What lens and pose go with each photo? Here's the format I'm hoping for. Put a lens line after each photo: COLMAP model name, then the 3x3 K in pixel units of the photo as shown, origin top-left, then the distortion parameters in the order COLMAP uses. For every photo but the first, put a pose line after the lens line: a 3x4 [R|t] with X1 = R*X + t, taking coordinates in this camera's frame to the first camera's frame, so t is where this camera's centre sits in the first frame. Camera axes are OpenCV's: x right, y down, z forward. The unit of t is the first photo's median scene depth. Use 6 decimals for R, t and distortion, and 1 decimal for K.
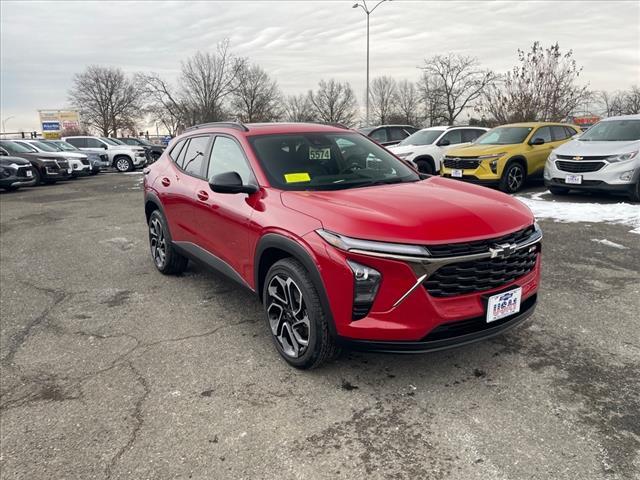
lens RADIAL K [[493.1, 0, 335.3], [0, 493.1, 239.5], [0, 0, 1]] dist [0.074571, -0.105466]
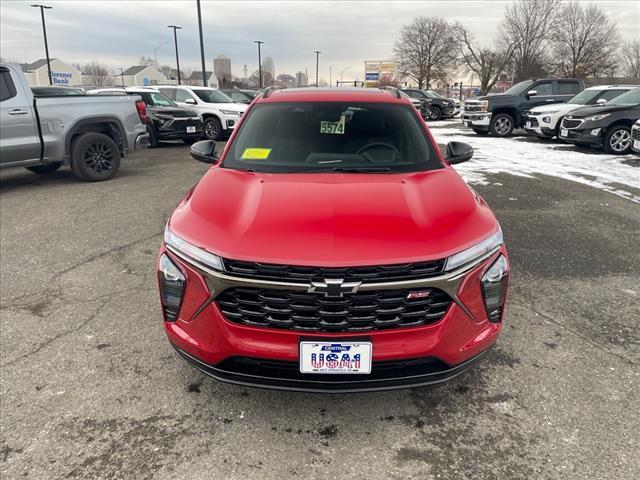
lens RADIAL K [[493.1, 0, 335.3], [0, 493.1, 239.5], [0, 0, 1]] dist [0.074571, -0.105466]
pose [[0.809377, 0.195506, -0.553792, 0.559422], [-0.142667, 0.980170, 0.137521, -0.112350], [0.569697, -0.032299, 0.821220, 0.312344]]
